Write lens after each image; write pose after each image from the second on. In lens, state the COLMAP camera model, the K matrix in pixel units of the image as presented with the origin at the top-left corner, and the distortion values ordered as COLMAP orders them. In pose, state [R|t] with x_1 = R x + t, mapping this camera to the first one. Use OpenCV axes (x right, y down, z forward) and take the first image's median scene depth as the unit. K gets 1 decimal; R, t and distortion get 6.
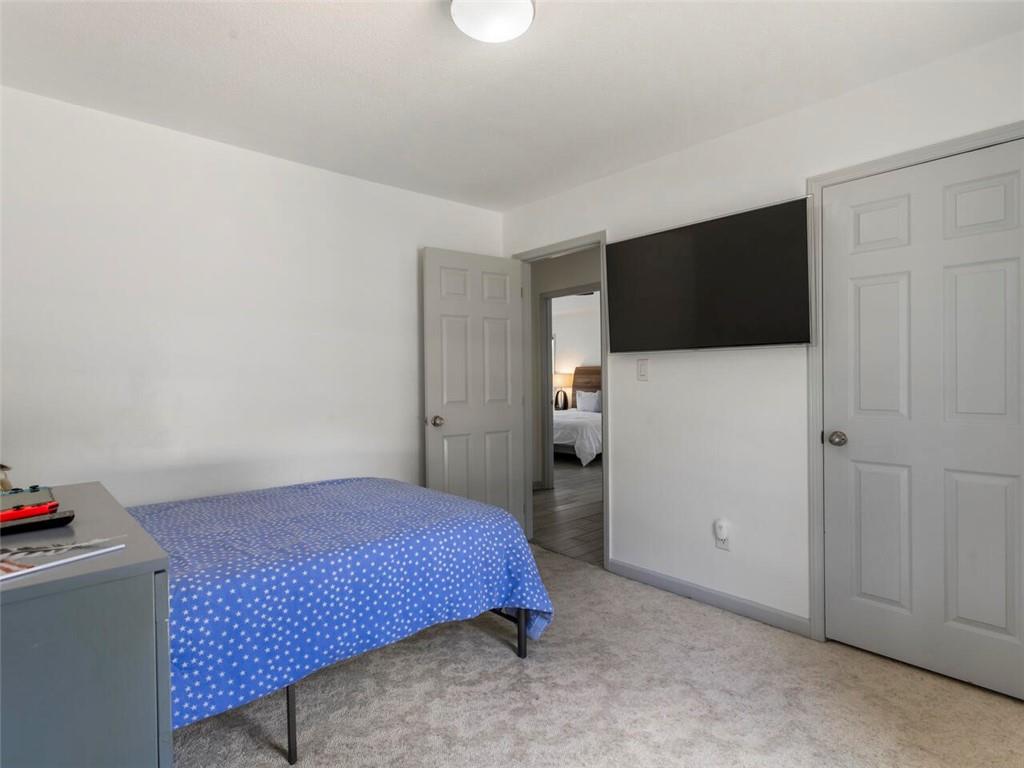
lens RADIAL K [[543.6, 0, 510.3], [0, 543.6, 384.7], [0, 0, 1]] dist [0.007237, 0.001304]
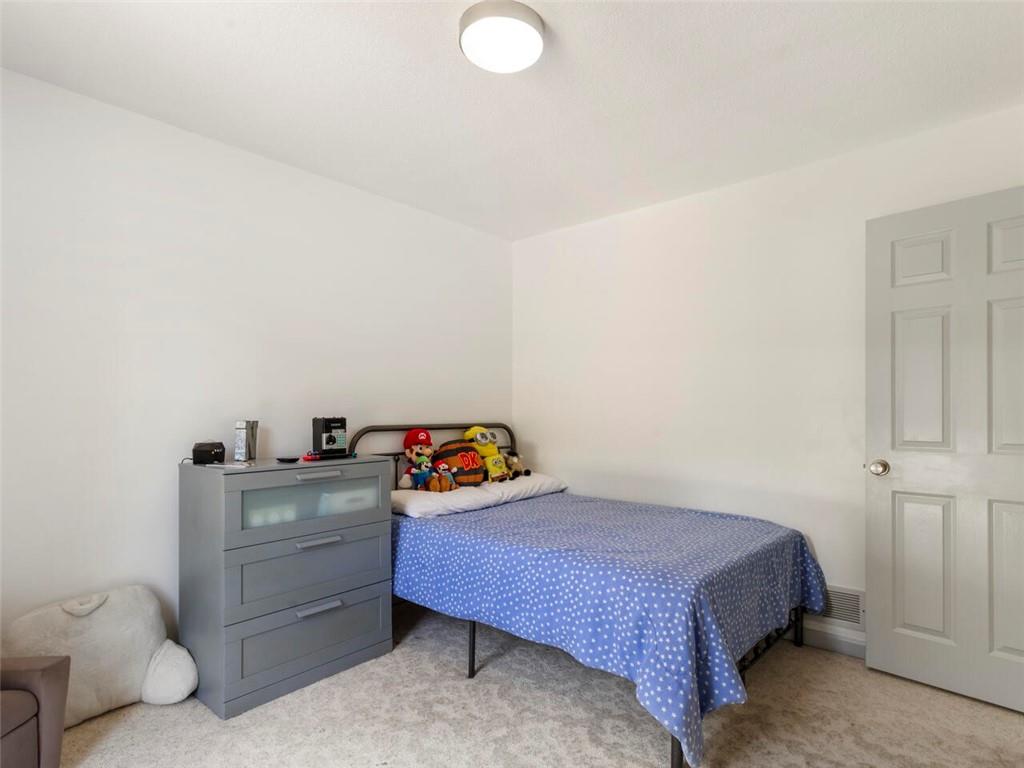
lens RADIAL K [[543.6, 0, 514.1], [0, 543.6, 394.1], [0, 0, 1]] dist [0.007237, 0.001304]
pose [[0.132294, -0.013809, -0.991114, 0.898897], [-0.004321, 0.999885, -0.014508, -0.022194], [0.991201, 0.006202, 0.132220, 0.804172]]
